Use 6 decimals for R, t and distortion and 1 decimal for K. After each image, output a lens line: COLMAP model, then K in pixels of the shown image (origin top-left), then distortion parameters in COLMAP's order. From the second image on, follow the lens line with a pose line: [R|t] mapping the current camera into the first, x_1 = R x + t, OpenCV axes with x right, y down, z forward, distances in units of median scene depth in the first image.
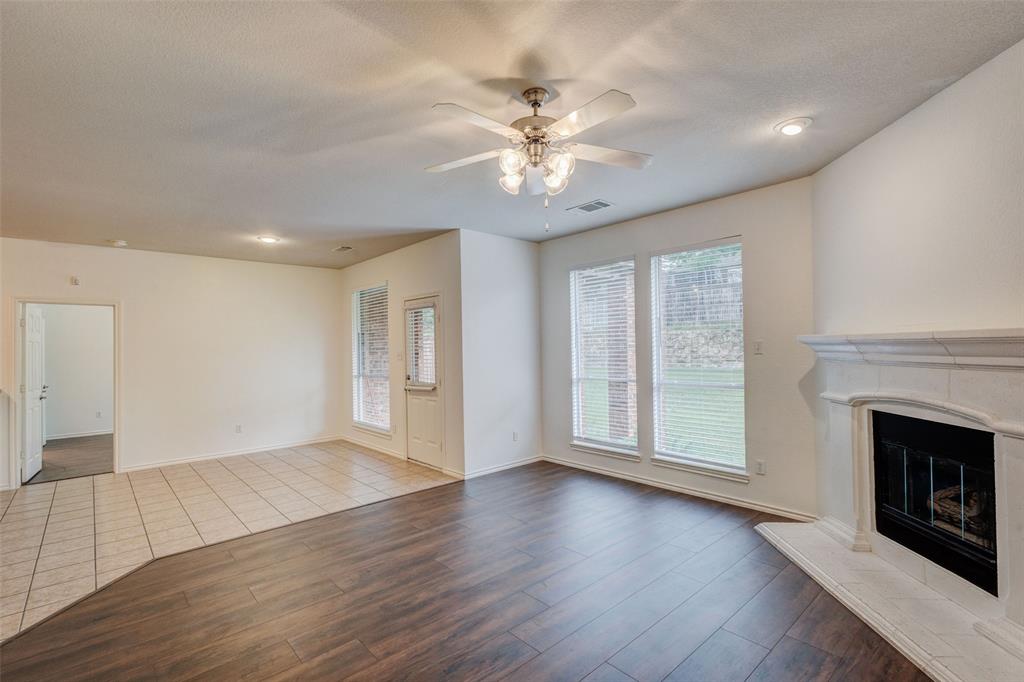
lens RADIAL K [[467.3, 0, 512.0], [0, 467.3, 341.0], [0, 0, 1]] dist [0.008753, -0.000085]
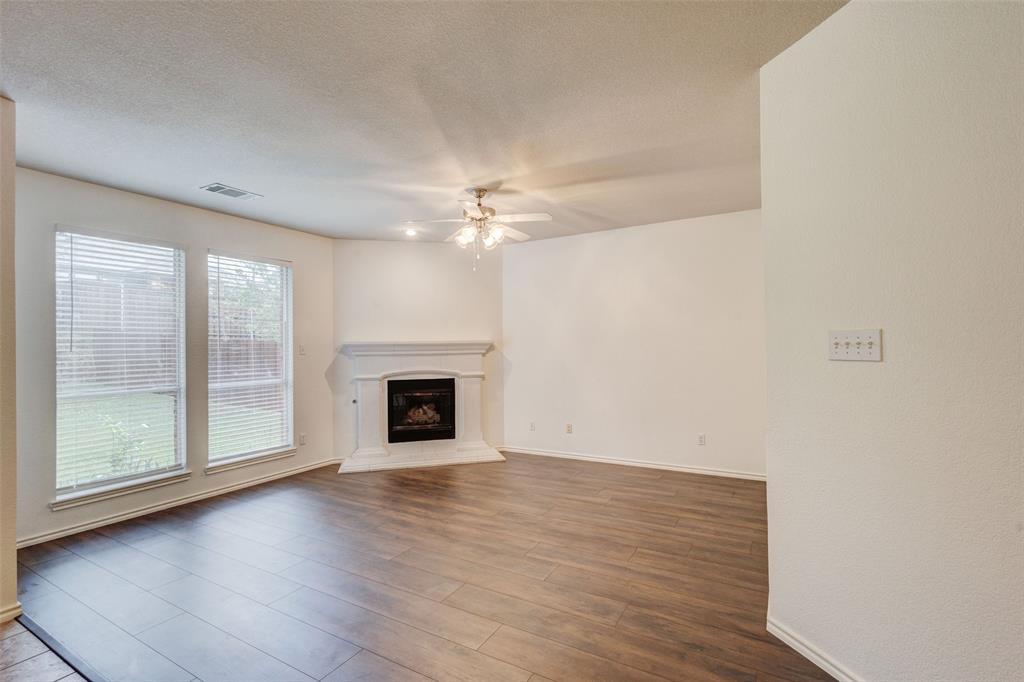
lens RADIAL K [[467.3, 0, 512.0], [0, 467.3, 341.0], [0, 0, 1]] dist [0.008753, -0.000085]
pose [[-0.302861, 0.033138, 0.952458, -0.877889], [0.009084, 0.999450, -0.031884, 0.035503], [-0.952991, -0.001005, -0.302995, 0.785512]]
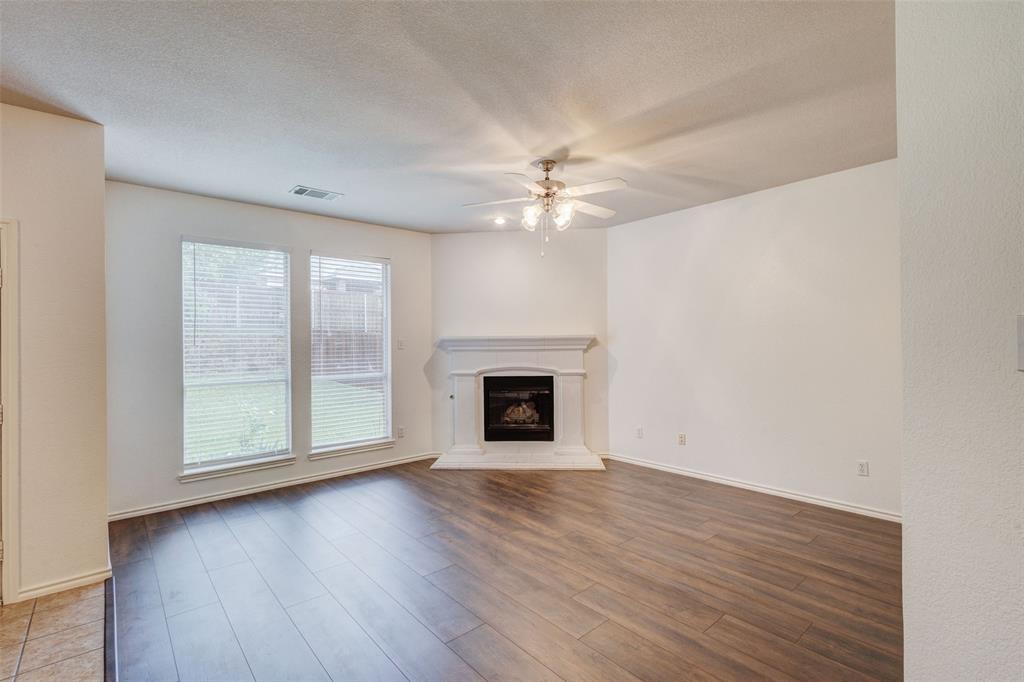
lens RADIAL K [[467.3, 0, 512.0], [0, 467.3, 341.0], [0, 0, 1]] dist [0.008753, -0.000085]
pose [[0.022176, 0.020688, 0.999540, -0.784132], [0.000451, 0.999786, -0.020703, 0.030856], [-0.999754, 0.000910, 0.022162, 0.606467]]
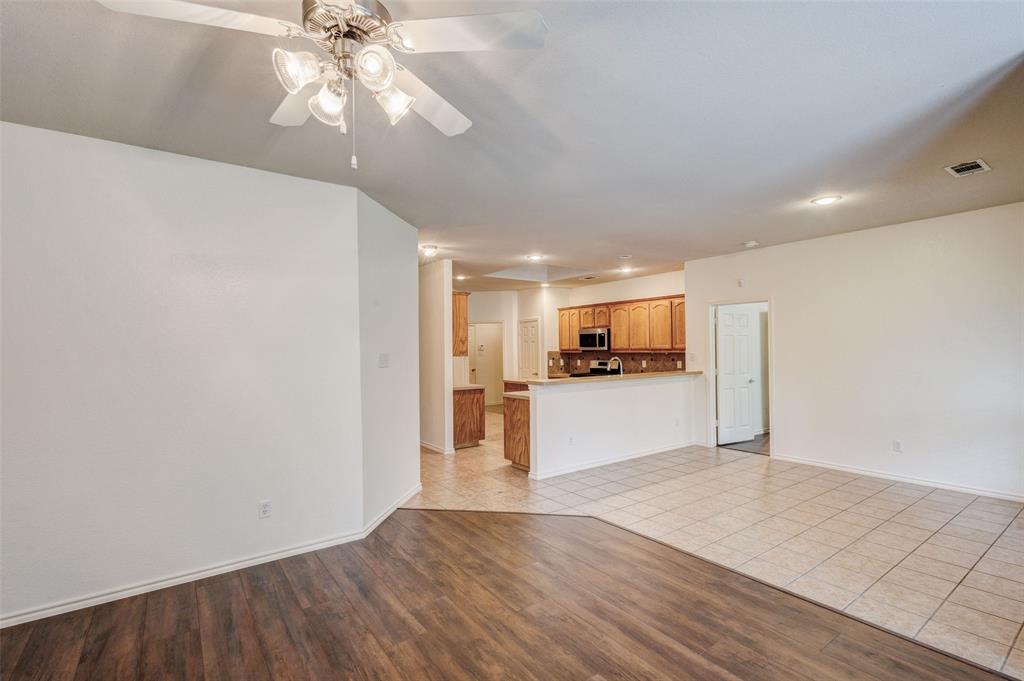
lens RADIAL K [[467.3, 0, 512.0], [0, 467.3, 340.5], [0, 0, 1]] dist [0.008753, -0.000085]
pose [[-0.104470, 0.005492, -0.994513, 0.373158], [0.027123, 0.999629, 0.002671, -0.005934], [0.994158, -0.026695, -0.104580, 0.716206]]
